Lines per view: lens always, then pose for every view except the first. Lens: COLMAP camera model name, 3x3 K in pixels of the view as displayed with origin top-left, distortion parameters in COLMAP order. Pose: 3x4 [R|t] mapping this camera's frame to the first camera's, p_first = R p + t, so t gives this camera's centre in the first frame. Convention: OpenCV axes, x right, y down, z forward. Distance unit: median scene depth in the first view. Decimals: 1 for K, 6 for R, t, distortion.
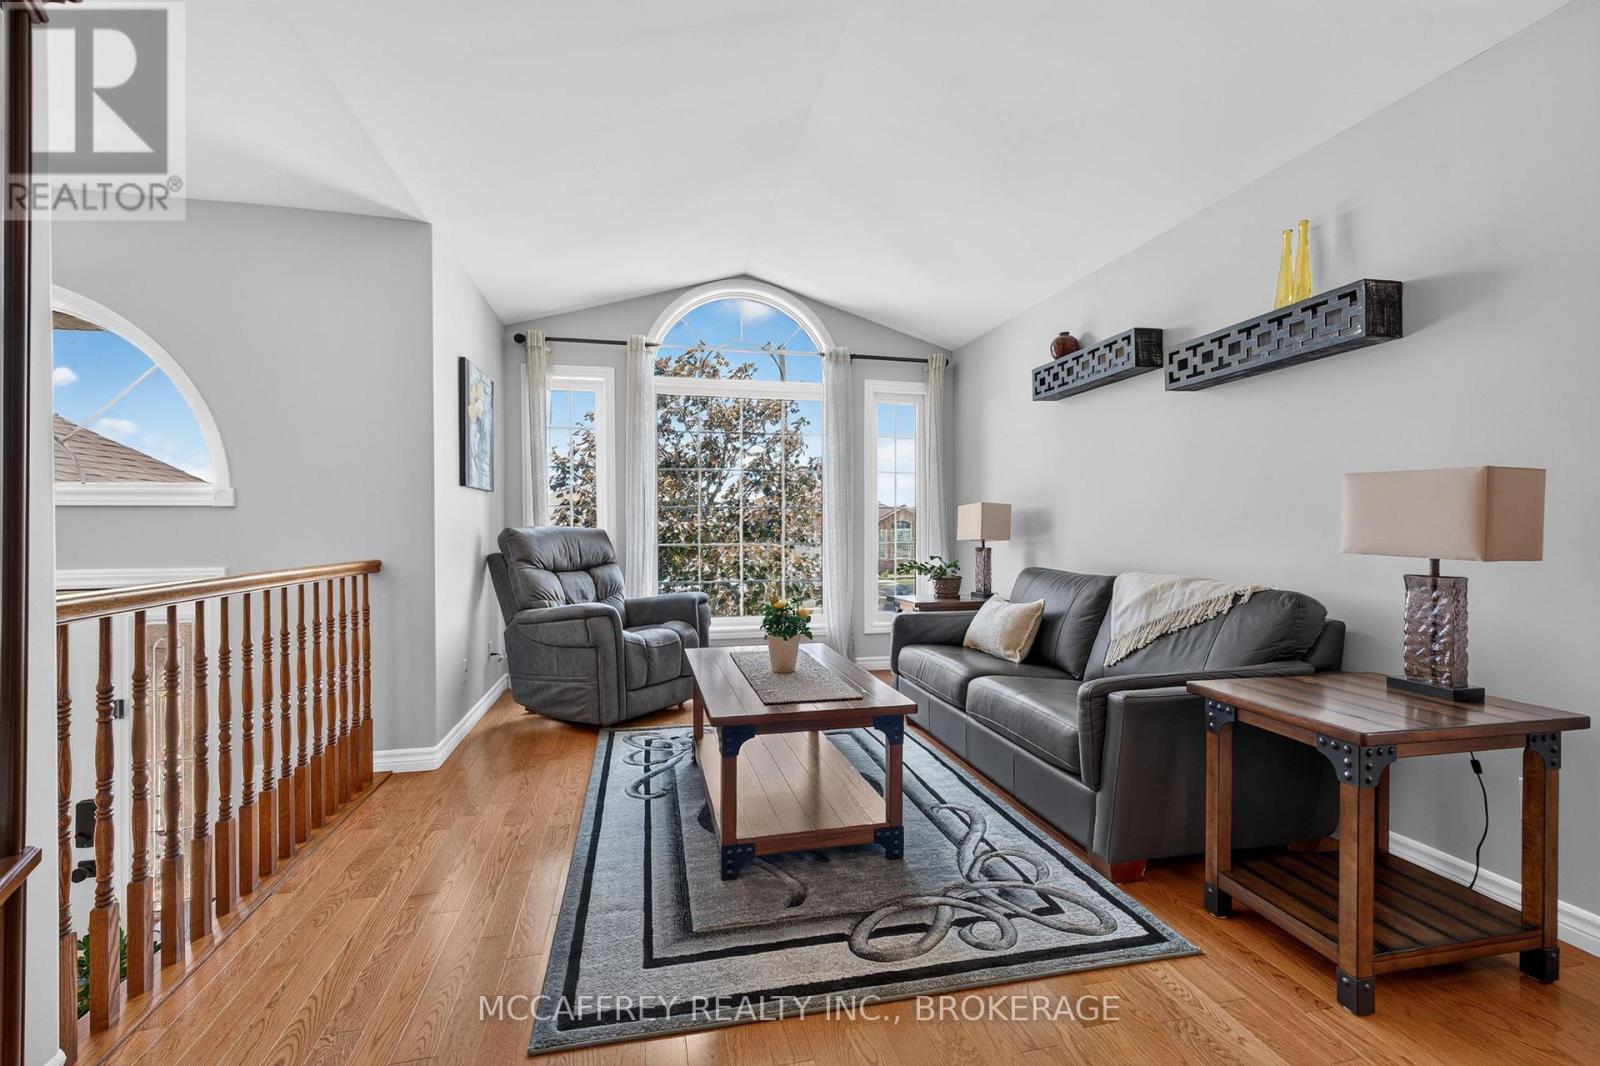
lens RADIAL K [[700.8, 0, 807.8], [0, 700.8, 532.7], [0, 0, 1]] dist [-0.001131, -0.000193]
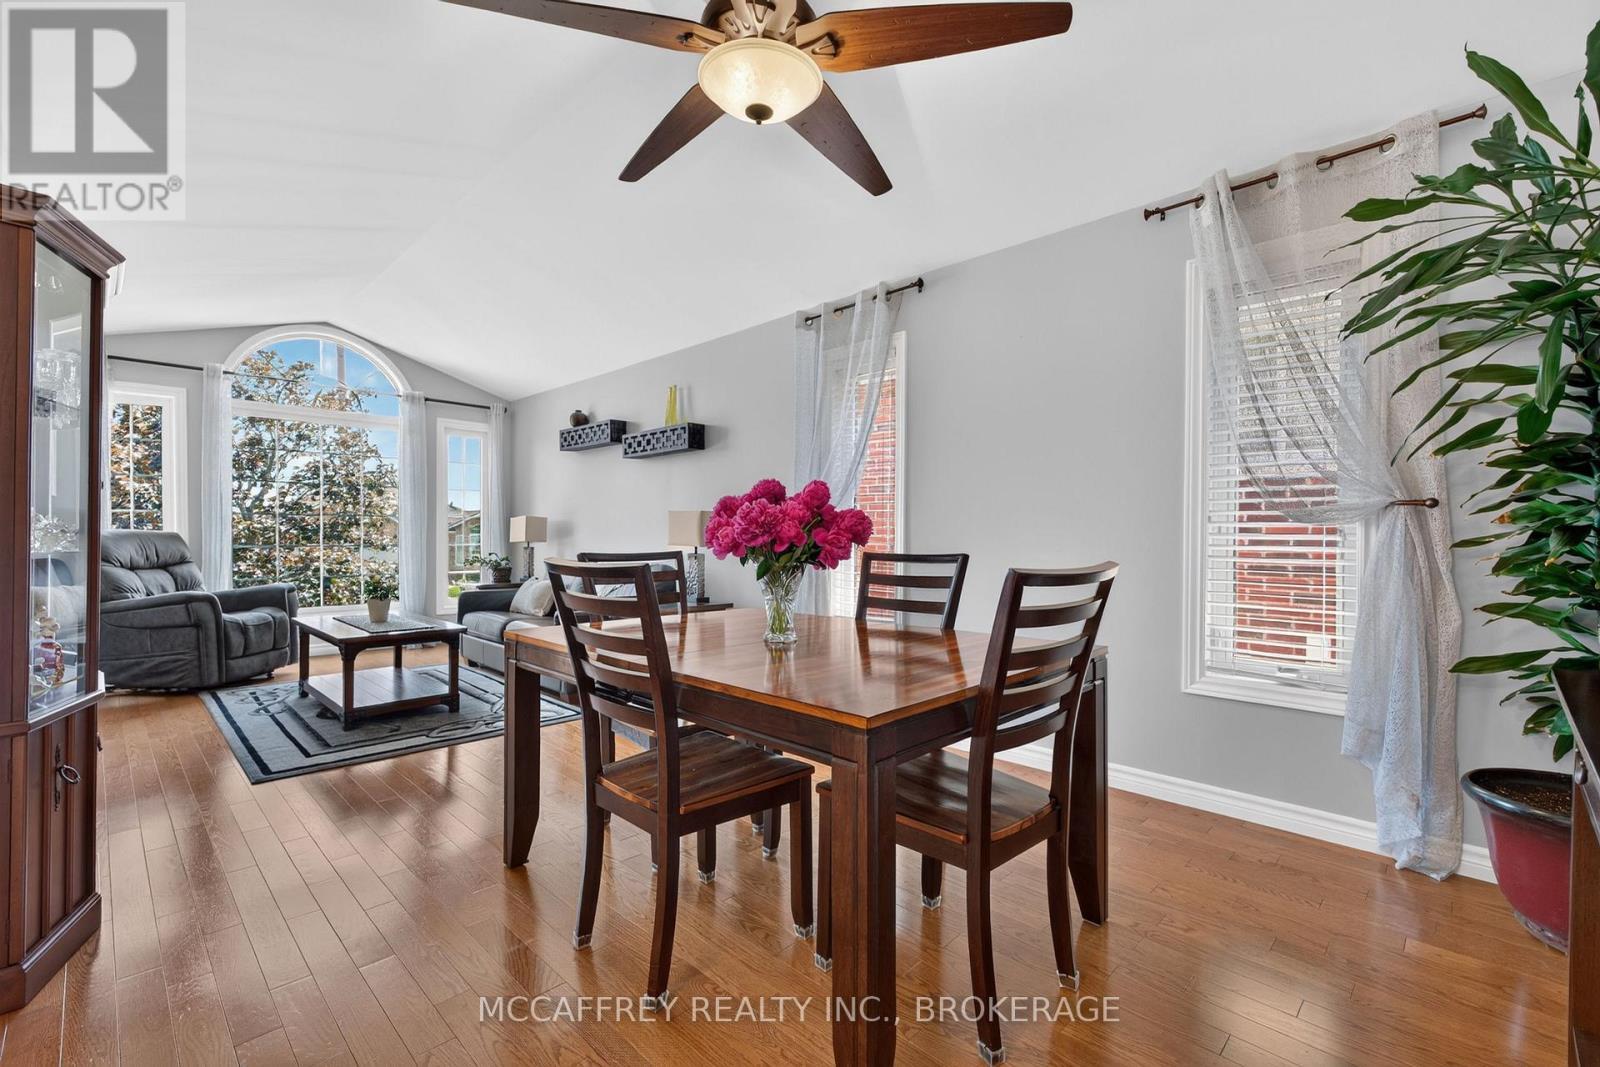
lens RADIAL K [[700.8, 0, 806.8], [0, 700.8, 541.8], [0, 0, 1]] dist [-0.001131, -0.000193]
pose [[0.845656, -0.000559, 0.533728, -0.043722], [-0.002154, 0.999988, 0.004460, 0.003988], [-0.533724, -0.004921, 0.845644, -0.624165]]
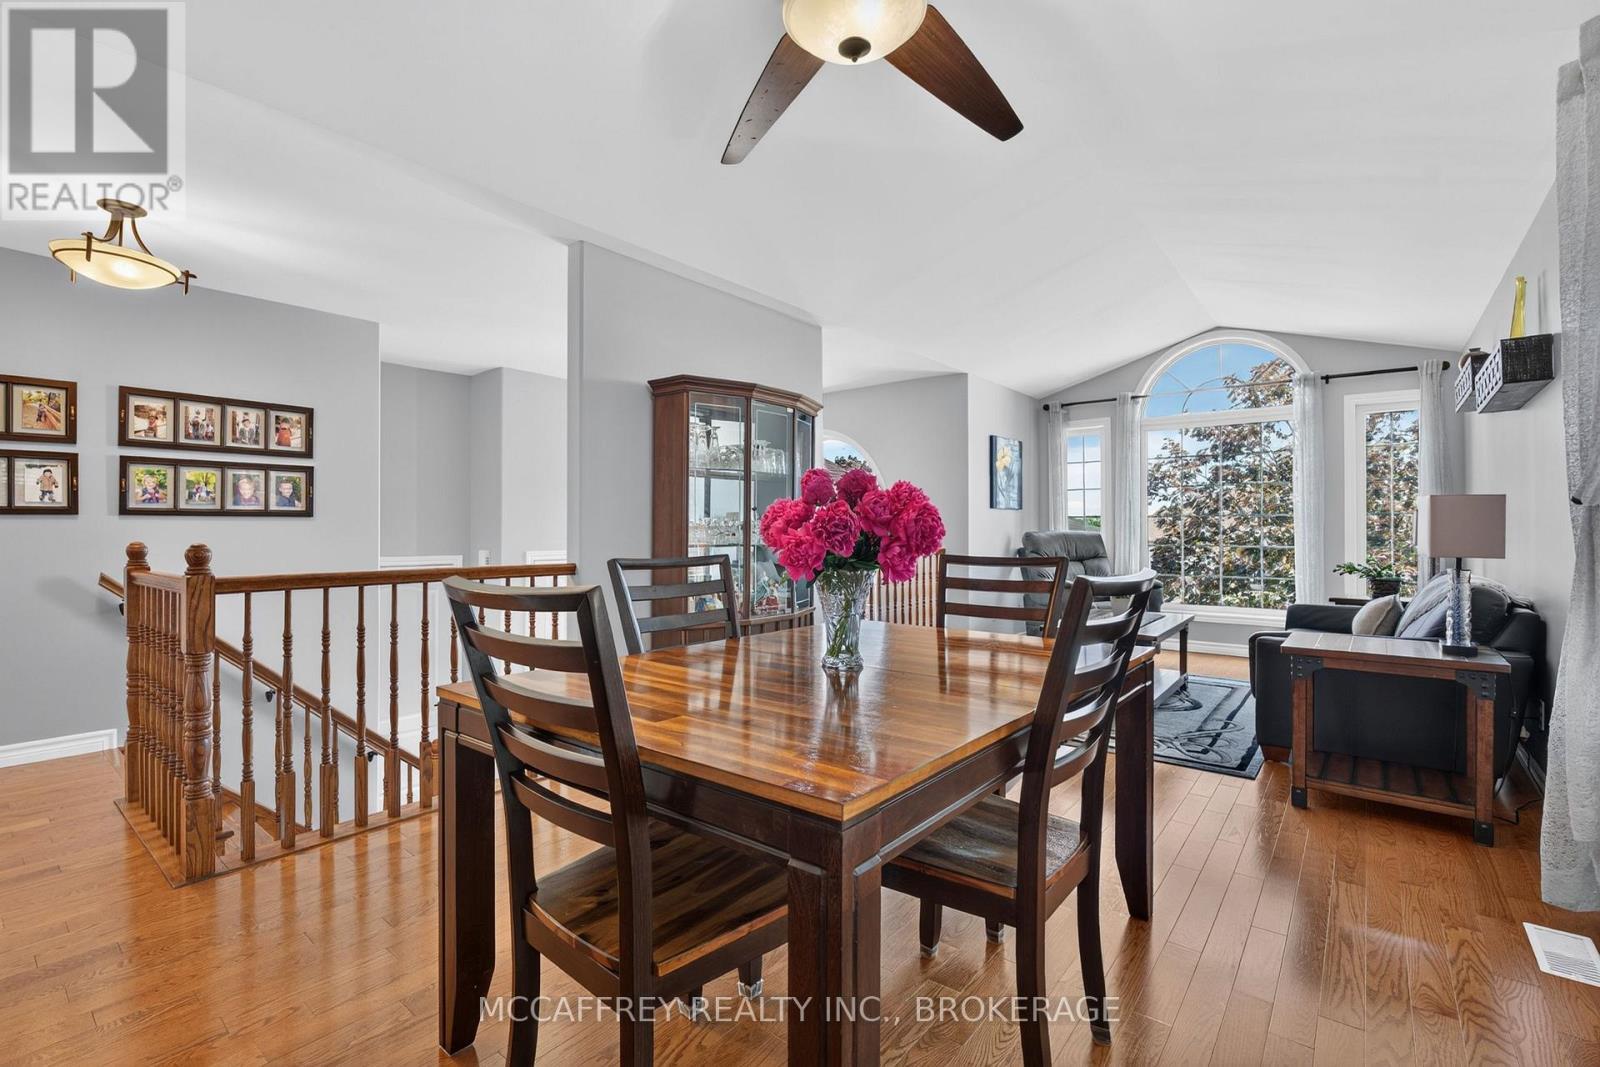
lens RADIAL K [[700.8, 0, 805.2], [0, 700.8, 530.7], [0, 0, 1]] dist [-0.001131, -0.000193]
pose [[0.624071, 0.001779, -0.781365, 0.559425], [-0.006542, 0.999974, -0.002948, -0.001983], [0.781340, 0.006951, 0.624067, -0.441083]]
